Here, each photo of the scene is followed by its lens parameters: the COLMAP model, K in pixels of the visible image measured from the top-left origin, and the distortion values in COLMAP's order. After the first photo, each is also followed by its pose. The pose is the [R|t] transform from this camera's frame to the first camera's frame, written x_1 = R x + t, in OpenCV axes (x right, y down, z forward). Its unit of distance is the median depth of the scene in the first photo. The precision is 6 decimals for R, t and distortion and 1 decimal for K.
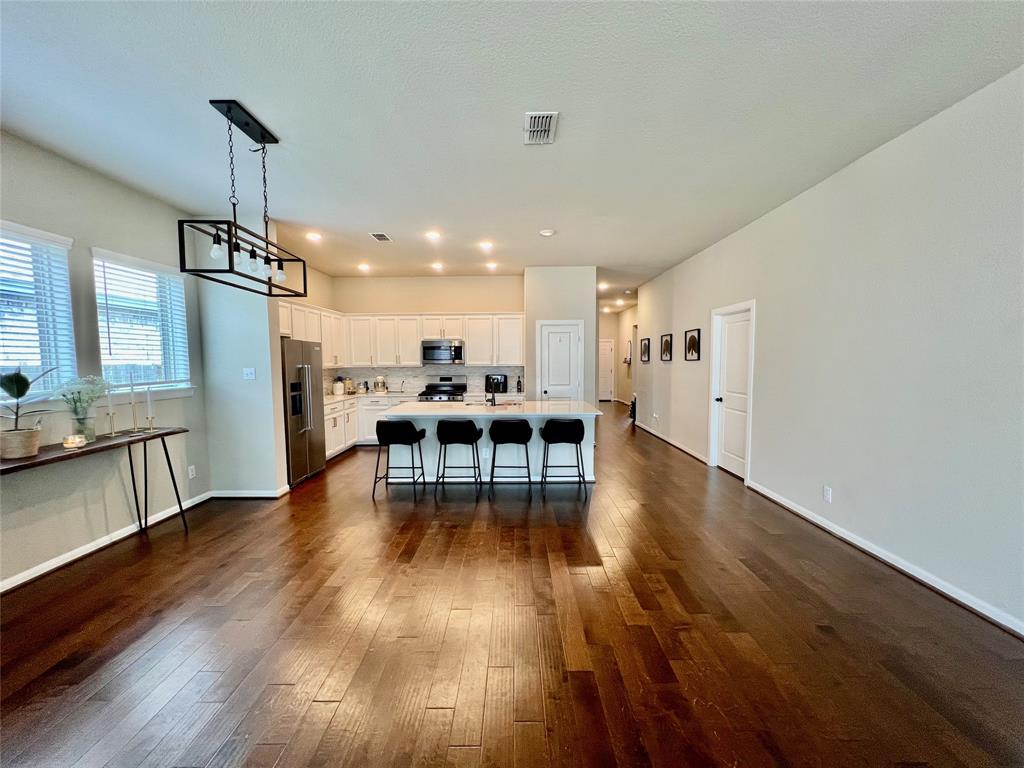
lens RADIAL K [[410.7, 0, 513.9], [0, 410.7, 385.4], [0, 0, 1]] dist [-0.000680, 0.000042]
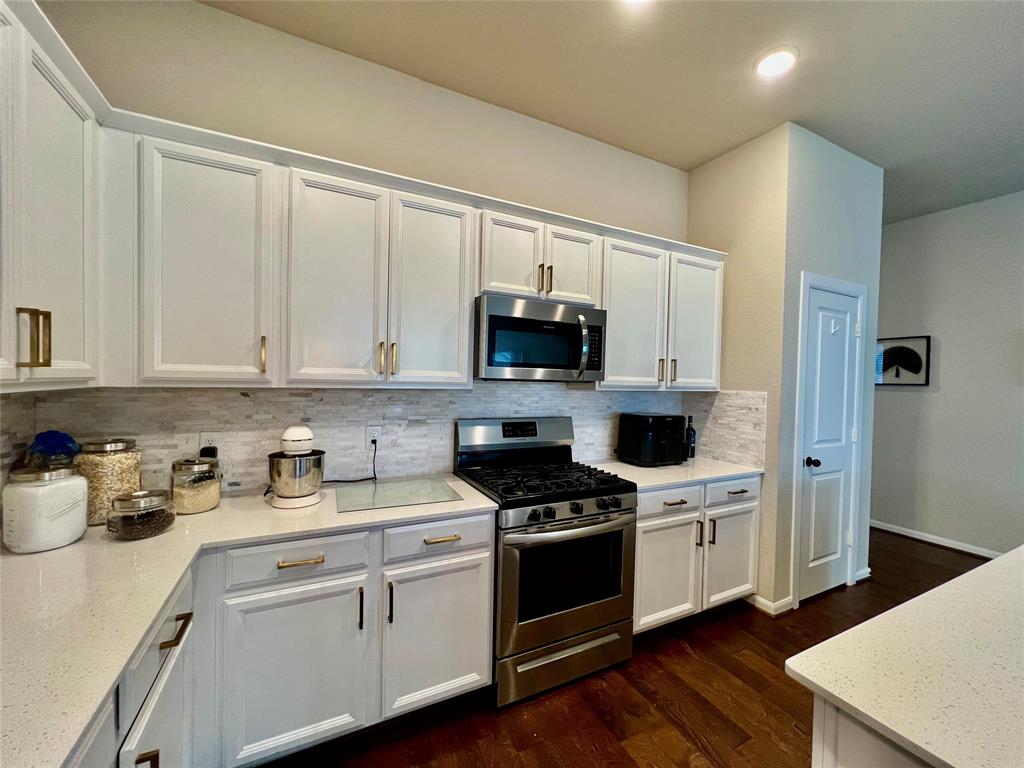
lens RADIAL K [[410.7, 0, 513.9], [0, 410.7, 385.4], [0, 0, 1]] dist [-0.000680, 0.000042]
pose [[0.891223, 0.020339, 0.453108, -0.358744], [0.000763, 0.998925, -0.046340, -0.038827], [-0.453564, 0.041644, 0.890250, 0.816468]]
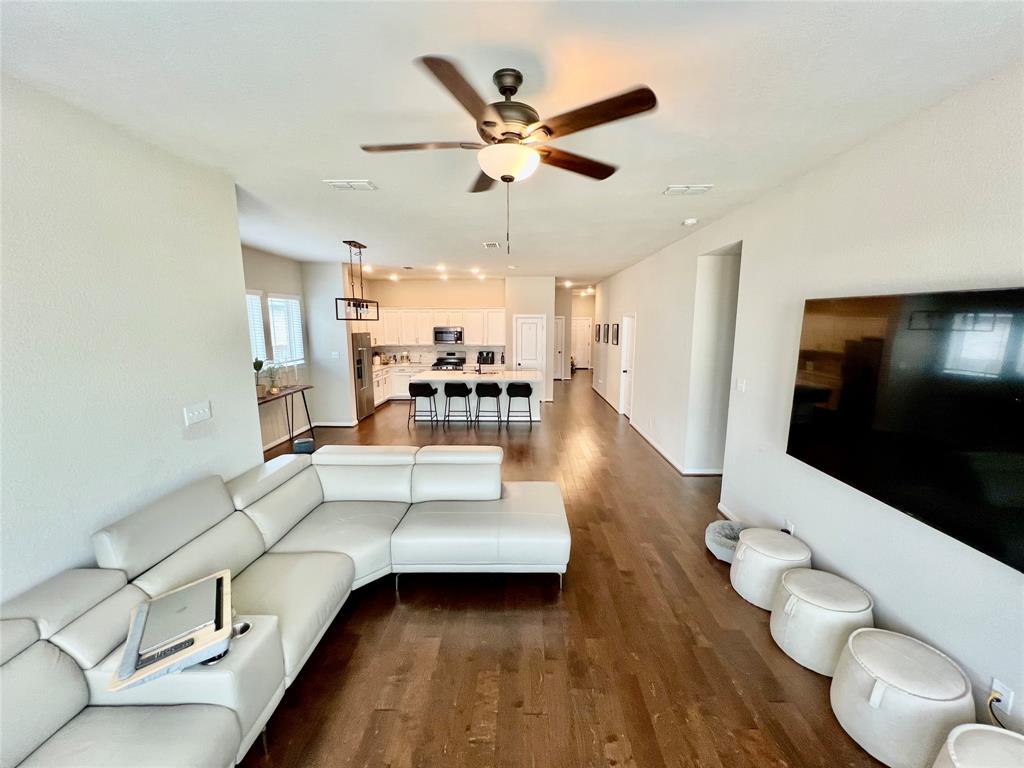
lens RADIAL K [[410.7, 0, 513.9], [0, 410.7, 385.4], [0, 0, 1]] dist [-0.000680, 0.000042]
pose [[0.999743, 0.009837, -0.020401, 0.092443], [-0.008024, 0.996162, 0.087159, -0.037665], [0.021180, -0.086973, 0.995985, -0.471100]]
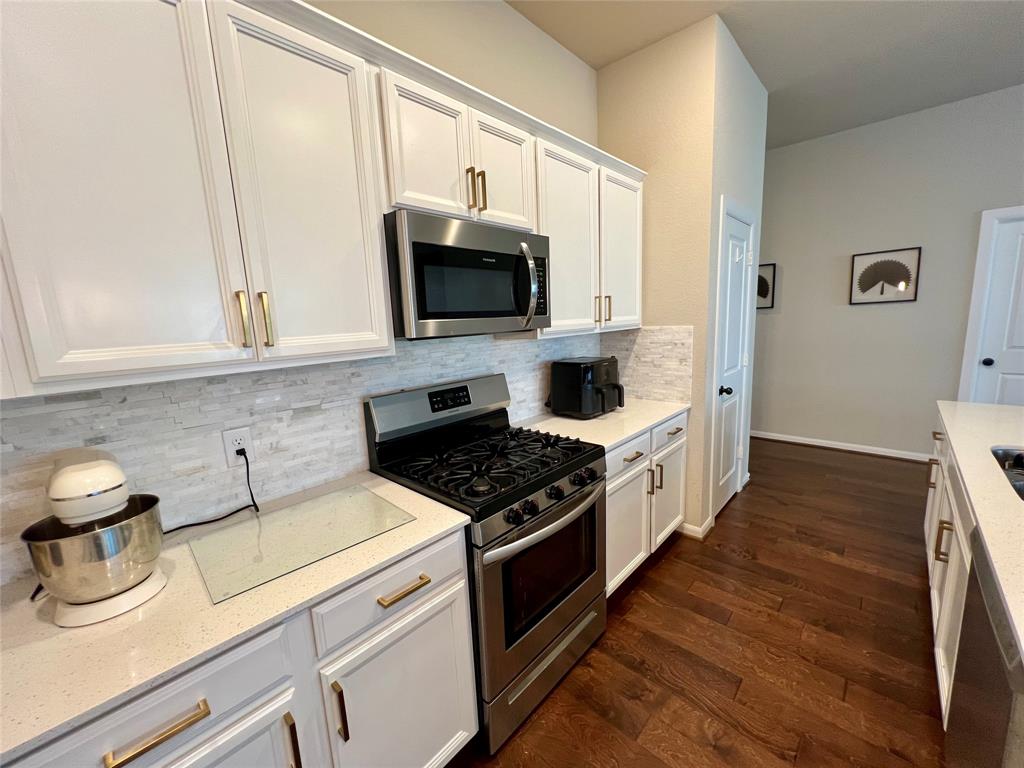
lens RADIAL K [[410.7, 0, 513.9], [0, 410.7, 385.4], [0, 0, 1]] dist [-0.000680, 0.000042]
pose [[0.676057, -0.143755, 0.722690, -0.360590], [0.088162, 0.989520, 0.114359, -0.053765], [-0.731556, -0.013599, 0.681646, 0.916565]]
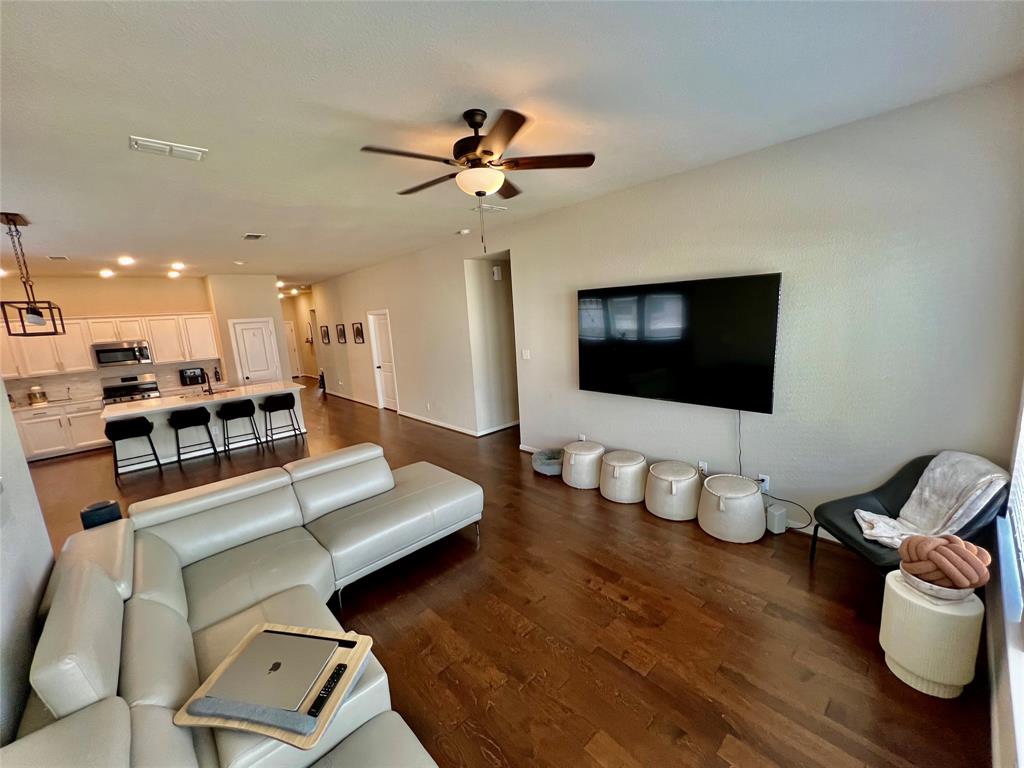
lens RADIAL K [[410.7, 0, 513.9], [0, 410.7, 385.4], [0, 0, 1]] dist [-0.000680, 0.000042]
pose [[0.734936, -0.155654, 0.660031, -0.157407], [0.101550, 0.987588, 0.119827, -0.029074], [-0.670490, -0.021039, 0.741620, -0.467444]]
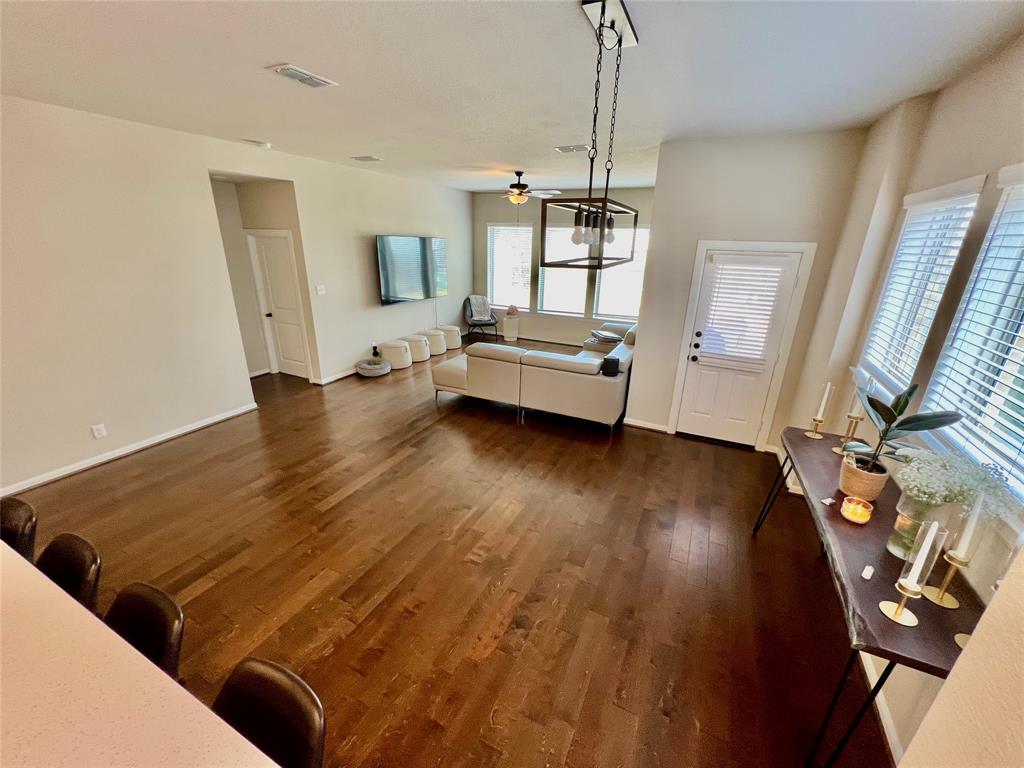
lens RADIAL K [[410.7, 0, 513.9], [0, 410.7, 385.4], [0, 0, 1]] dist [-0.000680, 0.000042]
pose [[-0.903578, -0.152284, 0.400446, -0.339815], [0.017130, 0.921105, 0.388936, -0.134368], [-0.428081, 0.358294, -0.829682, 0.732984]]
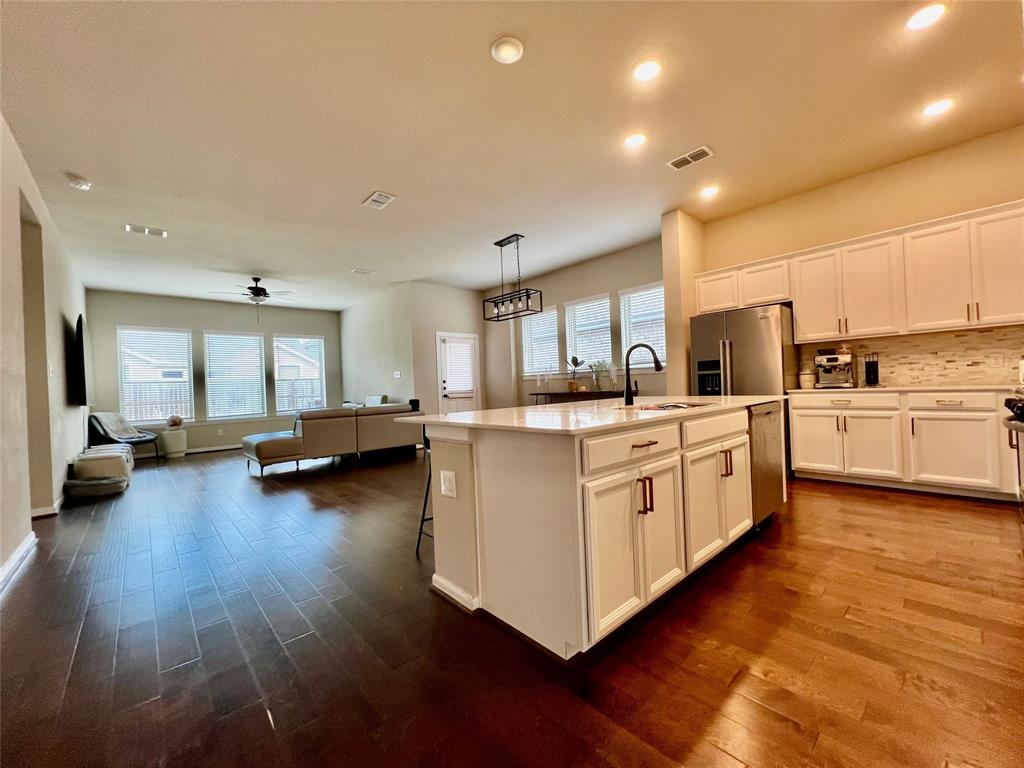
lens RADIAL K [[410.7, 0, 513.9], [0, 410.7, 385.4], [0, 0, 1]] dist [-0.000680, 0.000042]
pose [[-0.736381, 0.035923, -0.675613, 0.312957], [0.000721, 0.998631, 0.052312, 0.000747], [0.676567, 0.038034, -0.735399, 1.022918]]
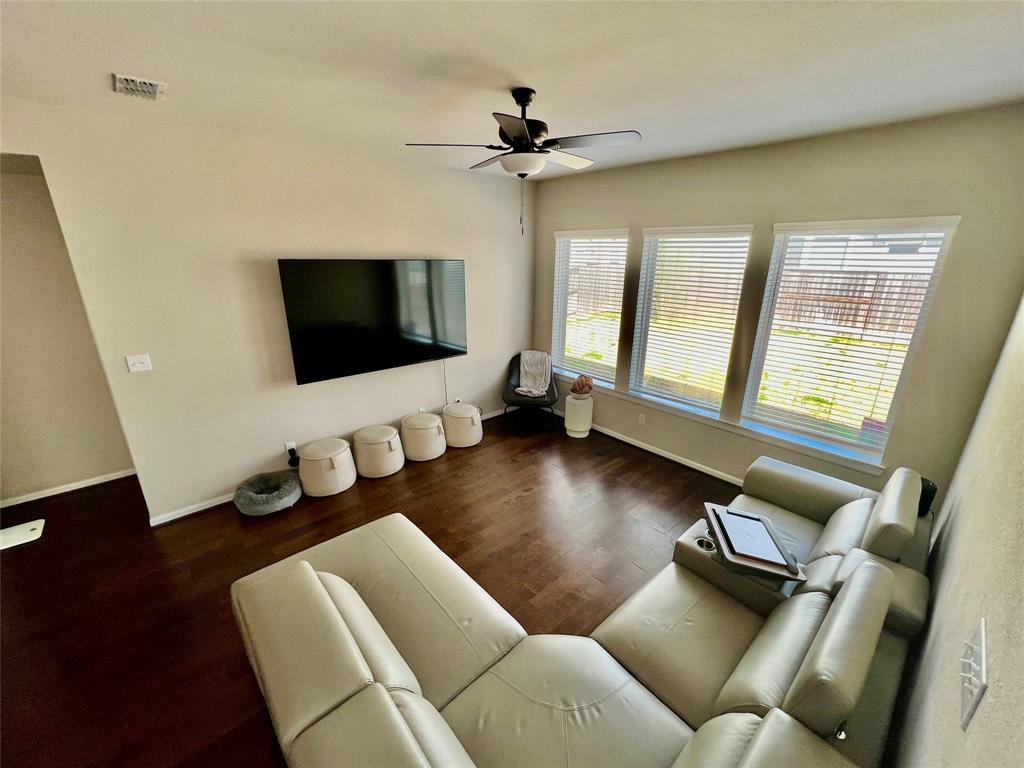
lens RADIAL K [[410.7, 0, 513.9], [0, 410.7, 385.4], [0, 0, 1]] dist [-0.000680, 0.000042]
pose [[-0.665446, -0.222227, 0.712598, -0.212729], [0.054494, 0.937645, 0.343297, -0.102633], [-0.744454, 0.267278, -0.611842, 0.093791]]
